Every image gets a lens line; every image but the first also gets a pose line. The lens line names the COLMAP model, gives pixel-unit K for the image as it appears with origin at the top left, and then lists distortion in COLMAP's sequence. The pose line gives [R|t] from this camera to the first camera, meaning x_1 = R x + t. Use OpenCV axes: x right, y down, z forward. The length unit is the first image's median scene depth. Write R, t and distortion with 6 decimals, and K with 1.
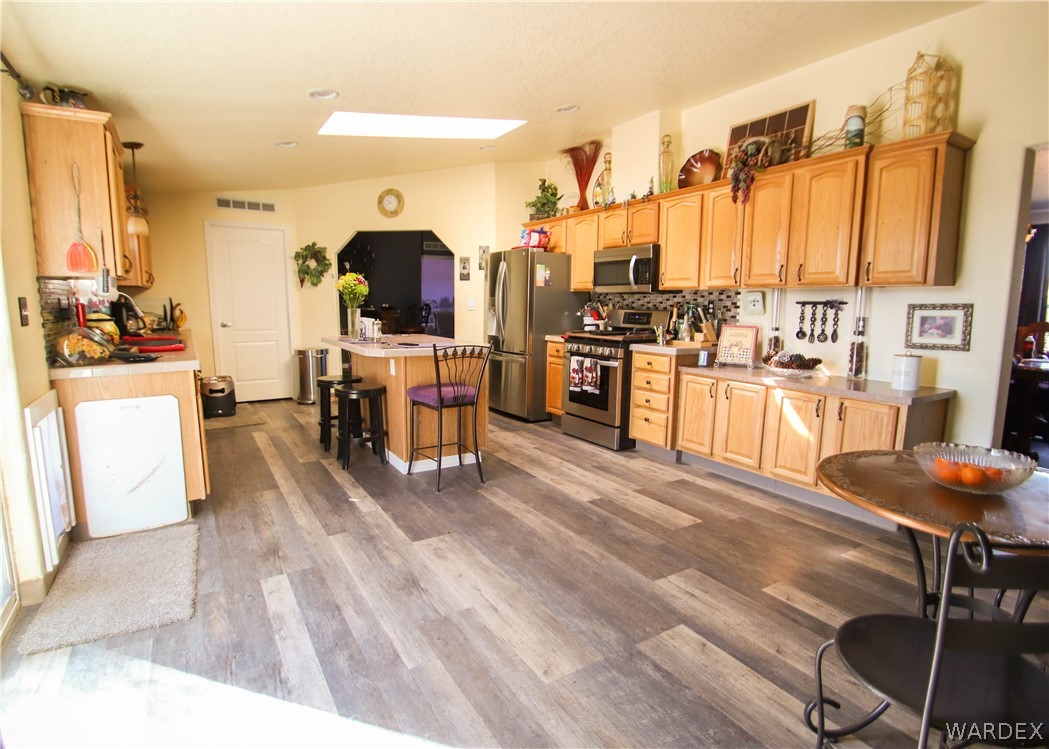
lens RADIAL K [[538.3, 0, 515.6], [0, 538.3, 371.0], [0, 0, 1]] dist [0.008722, -0.014917]
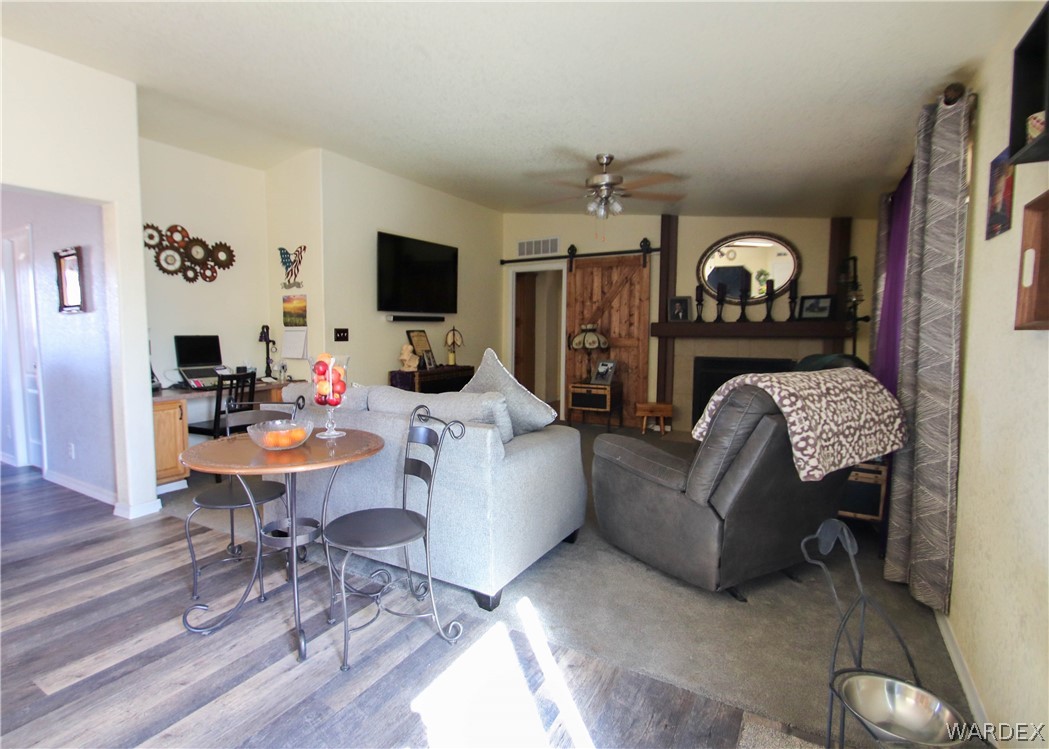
lens RADIAL K [[528.2, 0, 478.9], [0, 528.2, 371.9], [0, 0, 1]] dist [0.014160, -0.011815]
pose [[-0.434982, -0.080104, 0.896869, -0.294166], [0.115696, 0.982807, 0.143892, -0.059485], [-0.892975, 0.166355, -0.418236, 0.430166]]
